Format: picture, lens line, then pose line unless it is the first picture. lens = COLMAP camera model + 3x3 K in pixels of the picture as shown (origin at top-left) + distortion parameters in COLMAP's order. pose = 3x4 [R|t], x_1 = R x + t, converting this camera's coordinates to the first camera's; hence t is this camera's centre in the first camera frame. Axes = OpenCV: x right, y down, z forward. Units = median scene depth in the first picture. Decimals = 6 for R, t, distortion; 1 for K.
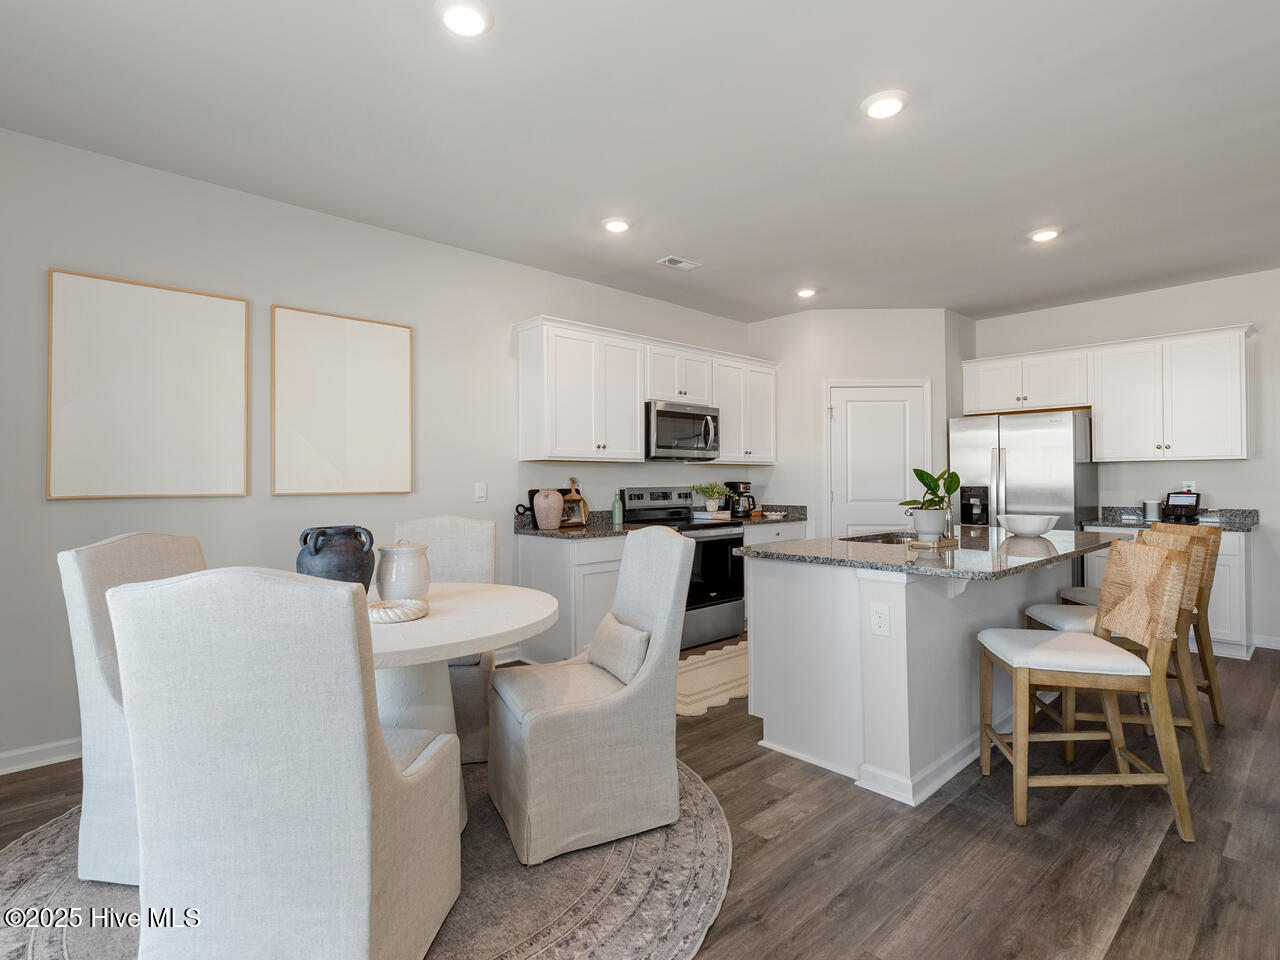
lens RADIAL K [[653.5, 0, 637.4], [0, 653.5, 473.2], [0, 0, 1]] dist [0.001191, -0.000315]
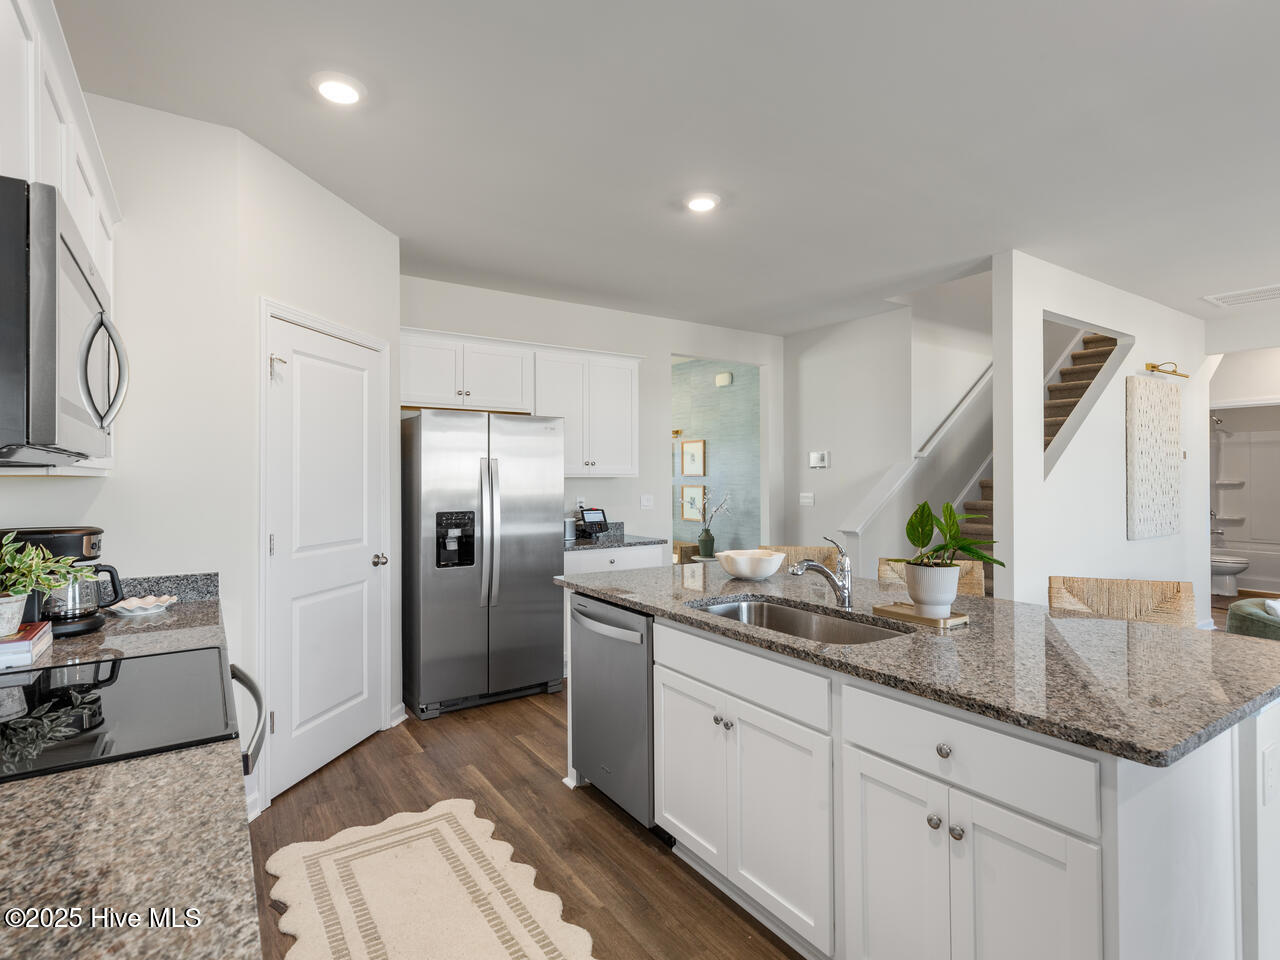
lens RADIAL K [[650.8, 0, 640.0], [0, 650.8, 480.0], [0, 0, 1]] dist [0.001029, 0.000142]
pose [[0.155893, 0.001241, 0.987773, -0.144400], [-0.008518, 0.999964, 0.000088, -0.015399], [-0.987737, -0.008427, 0.155898, 0.728550]]
